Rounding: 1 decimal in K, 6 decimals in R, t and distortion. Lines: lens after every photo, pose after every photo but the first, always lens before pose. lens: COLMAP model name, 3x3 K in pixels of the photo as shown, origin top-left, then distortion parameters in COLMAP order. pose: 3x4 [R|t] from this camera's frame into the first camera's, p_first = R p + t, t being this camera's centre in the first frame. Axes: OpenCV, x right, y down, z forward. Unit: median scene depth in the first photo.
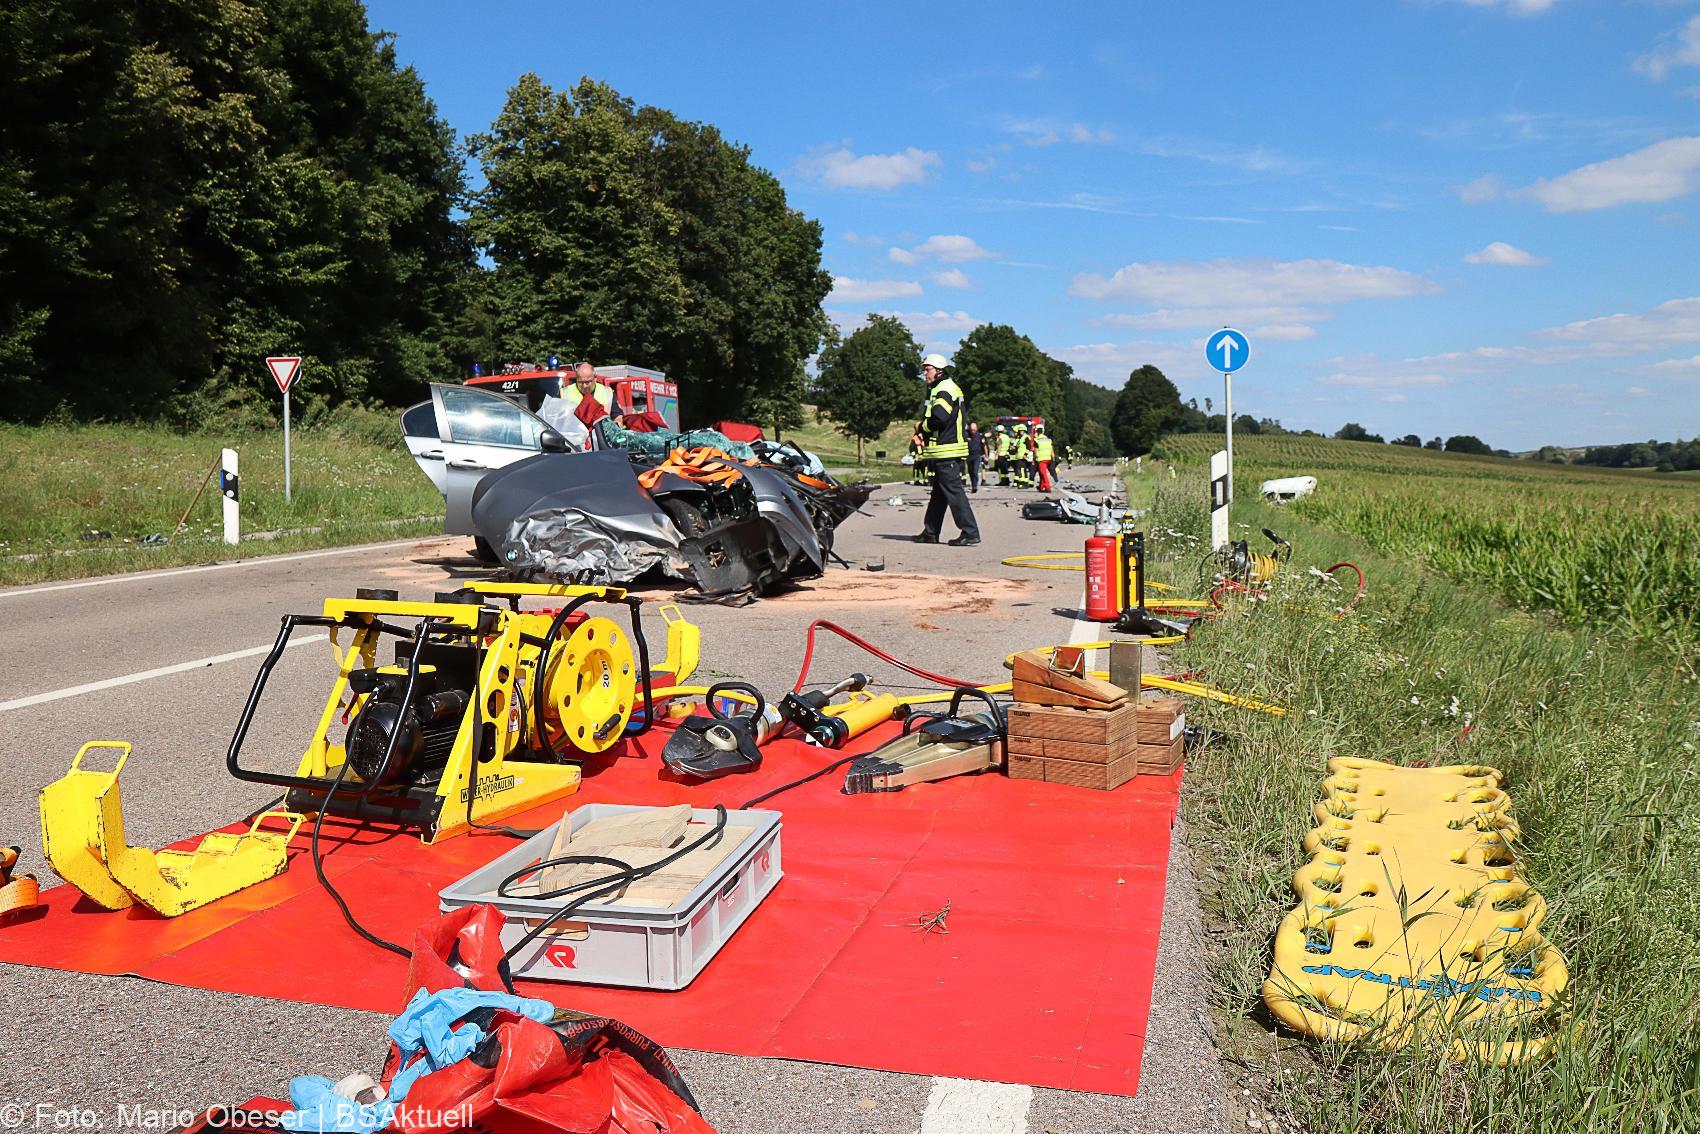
lens RADIAL K [[1542.3, 0, 806.4], [0, 1542.3, 564.5], [0, 0, 1]] dist [-0.103417, 0.114924]
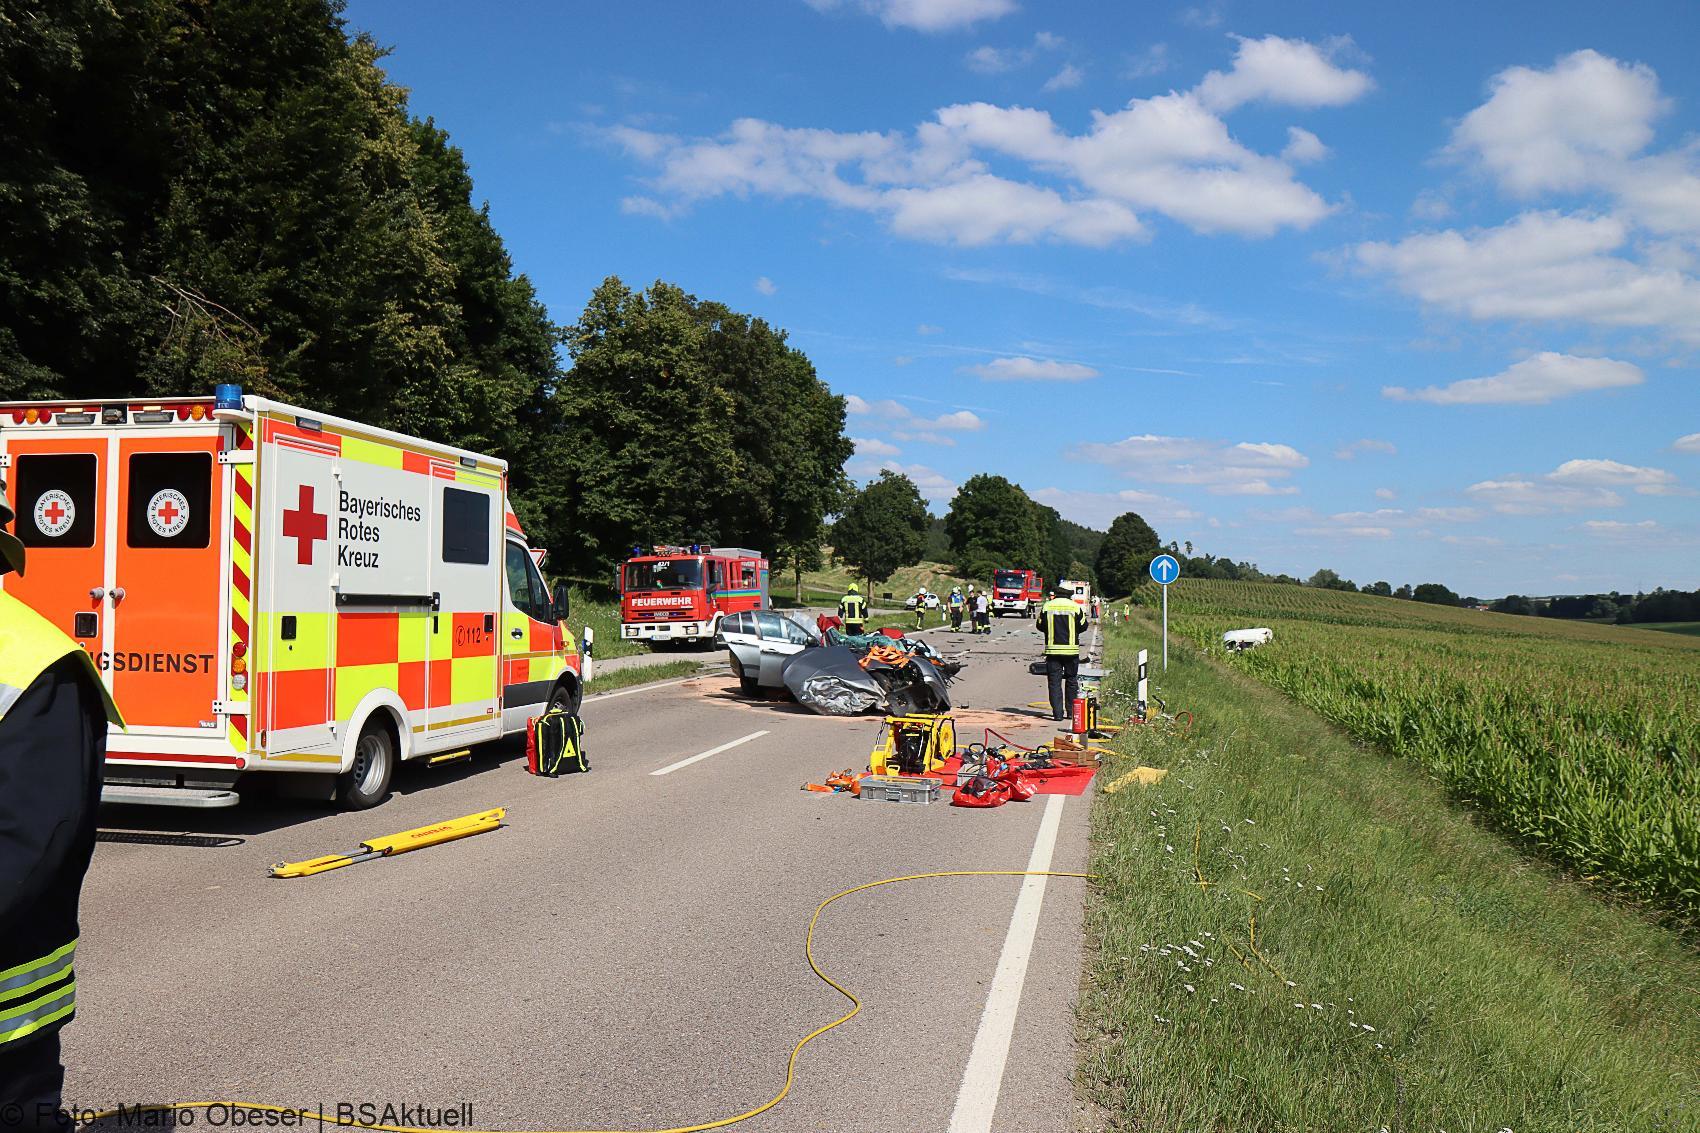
lens RADIAL K [[1561.1, 0, 764.5], [0, 1561.1, 566.7], [0, 0, 1]] dist [-0.139059, 0.140642]
pose [[0.999473, 0.028469, -0.015587, -0.036829], [-0.029601, 0.996517, -0.077957, -0.002772], [0.013313, 0.078377, 0.996835, -0.197908]]
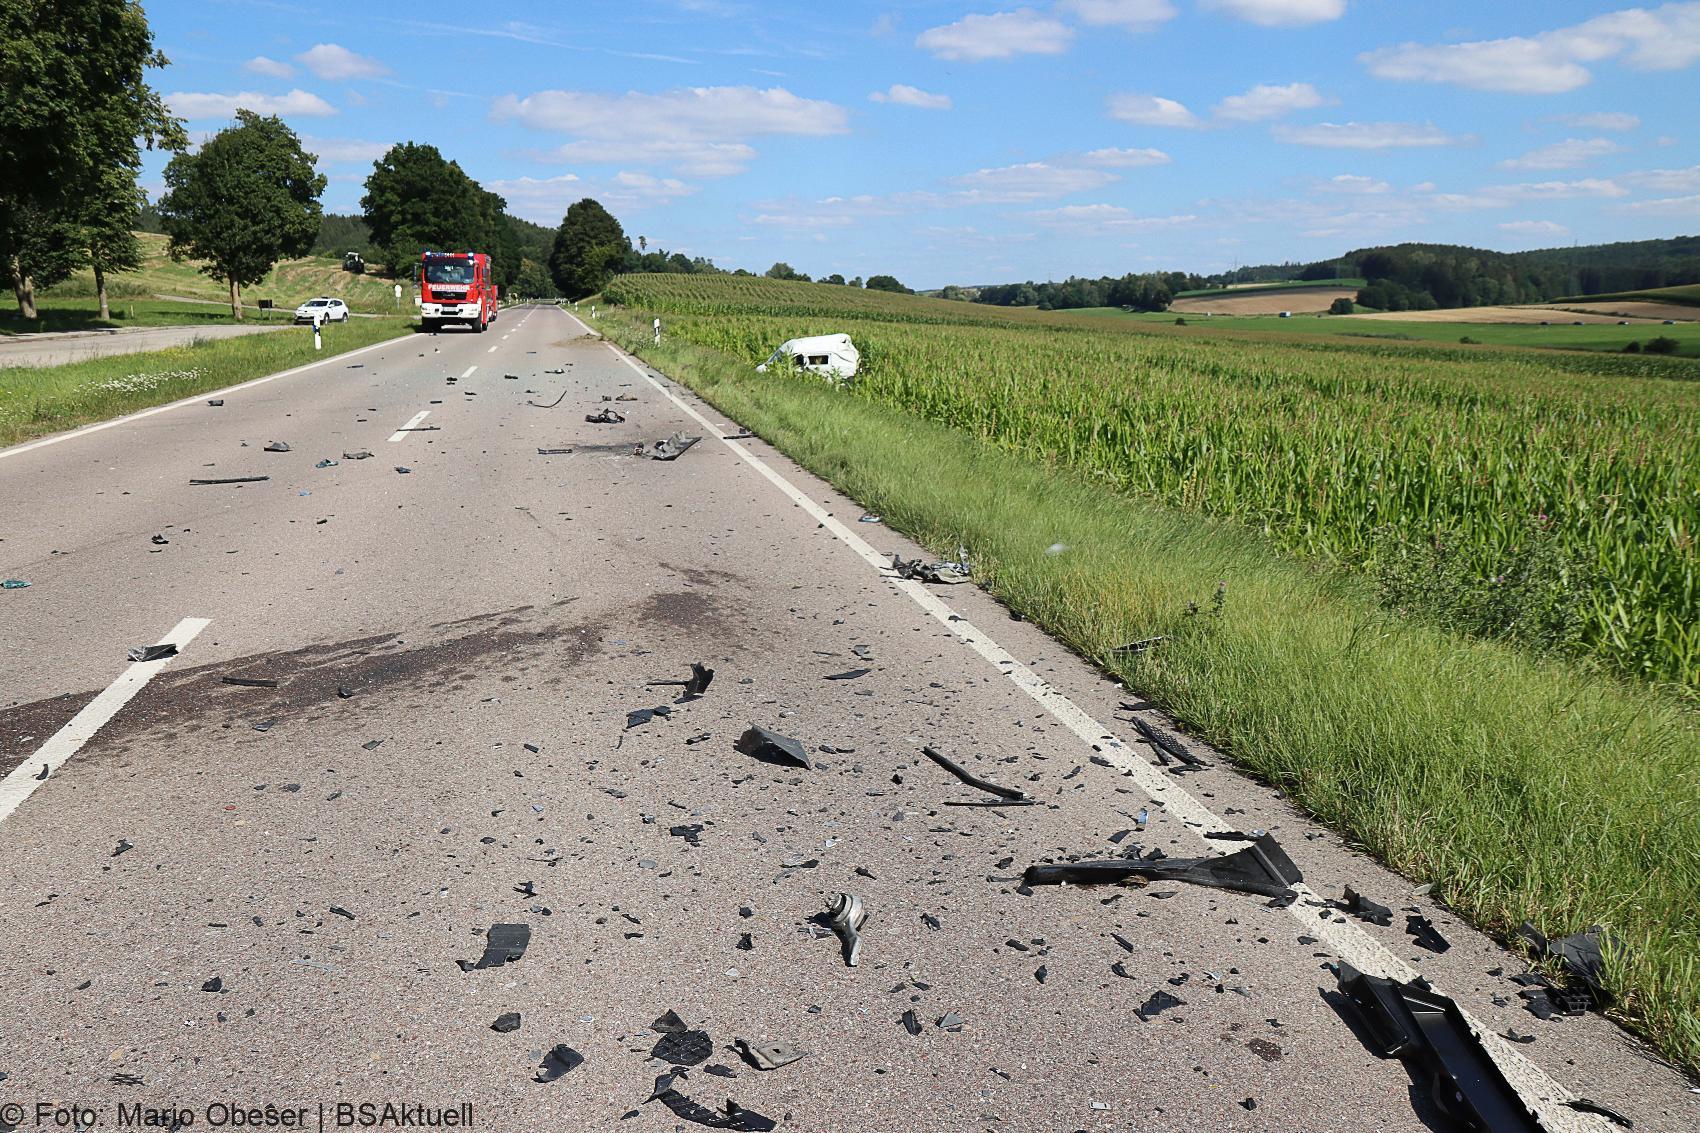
lens RADIAL K [[1371.9, 0, 841.1], [0, 1371.9, 586.5], [0, 0, 1]] dist [-0.116257, 0.131821]
pose [[0.915584, -0.079823, 0.394125, 0.053943], [0.022741, 0.988810, 0.147436, -0.039748], [-0.401484, -0.126027, 0.907154, 0.426724]]
